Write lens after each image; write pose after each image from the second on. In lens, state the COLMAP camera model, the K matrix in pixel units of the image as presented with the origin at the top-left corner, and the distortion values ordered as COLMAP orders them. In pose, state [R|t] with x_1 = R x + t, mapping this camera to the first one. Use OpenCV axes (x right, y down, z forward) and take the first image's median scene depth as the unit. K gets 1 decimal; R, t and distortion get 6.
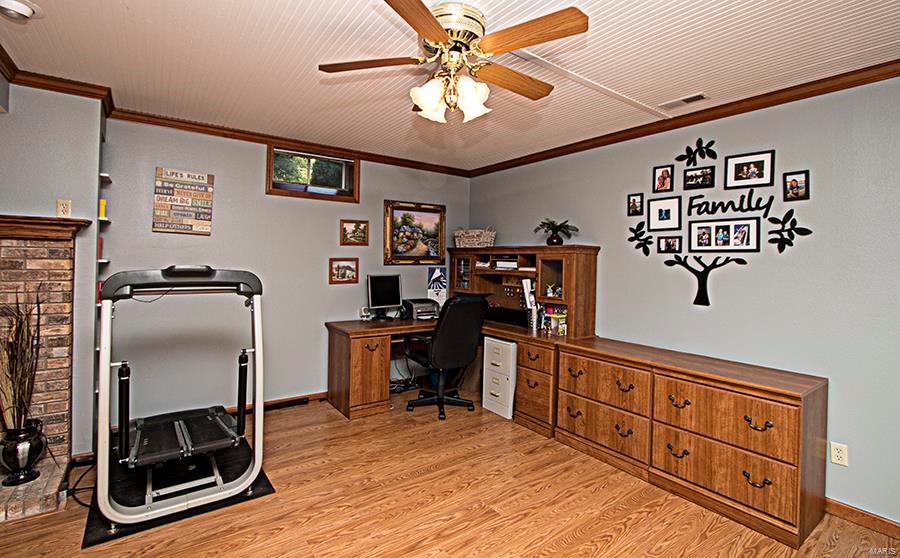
lens RADIAL K [[417.4, 0, 437.1], [0, 417.4, 253.9], [0, 0, 1]] dist [0.003143, -0.001499]
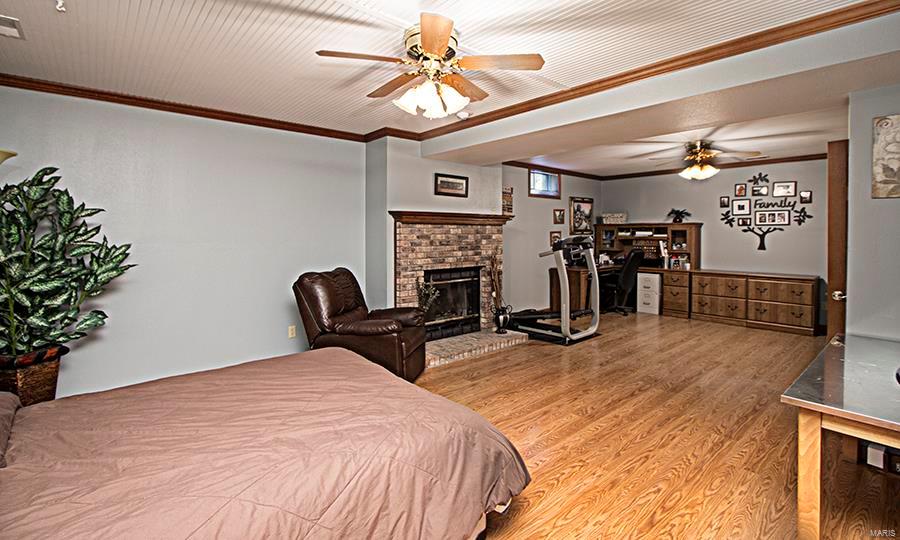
lens RADIAL K [[410.7, 0, 446.6], [0, 410.7, 237.6], [0, 0, 1]] dist [-0.017046, 0.001639]
pose [[0.994025, -0.019894, 0.107329, -1.126524], [0.016919, 0.999449, 0.028556, -0.027026], [-0.107838, -0.026569, 0.993813, -0.852798]]
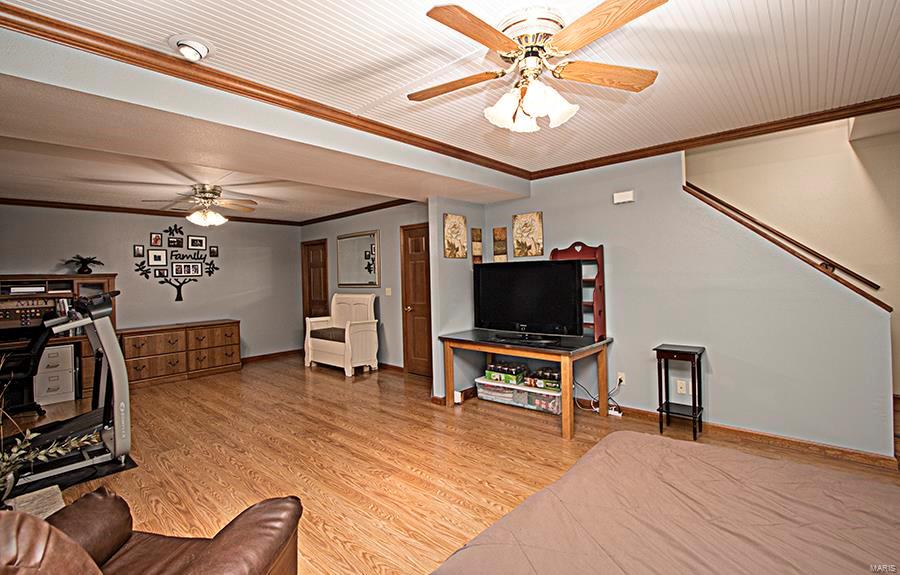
lens RADIAL K [[413.4, 0, 434.6], [0, 413.4, 267.1], [0, 0, 1]] dist [-0.018591, 0.001759]
pose [[-0.206784, 0.010322, 0.978332, -1.604490], [0.015253, 0.999857, -0.007325, -0.017229], [-0.978268, 0.013408, -0.206912, 0.123165]]
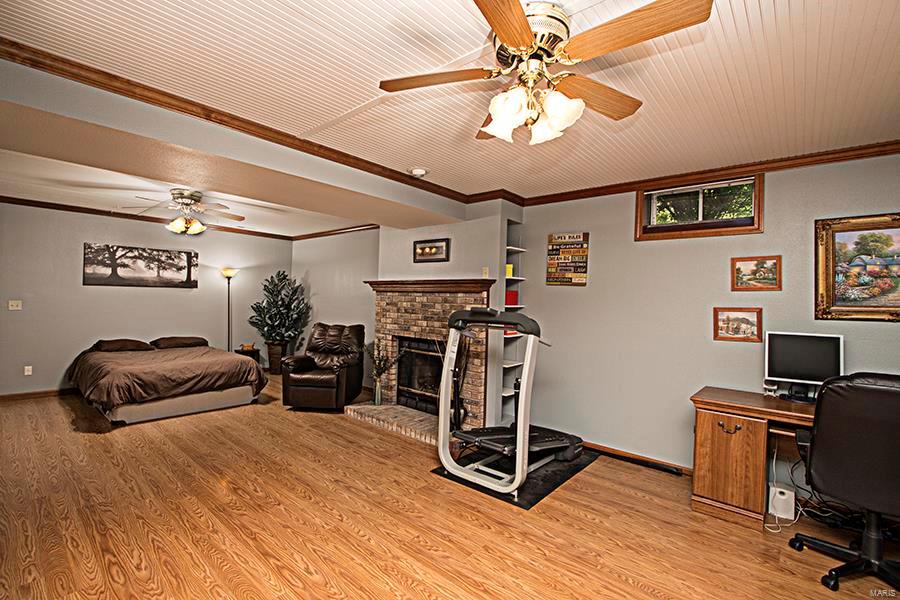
lens RADIAL K [[413.4, 0, 441.2], [0, 413.4, 298.0], [0, 0, 1]] dist [-0.005571, 0.000249]
pose [[0.239442, -0.018462, -0.970735, 0.499648], [-0.011797, 0.999690, -0.021922, 0.019578], [0.970839, 0.016700, 0.239150, 0.384833]]
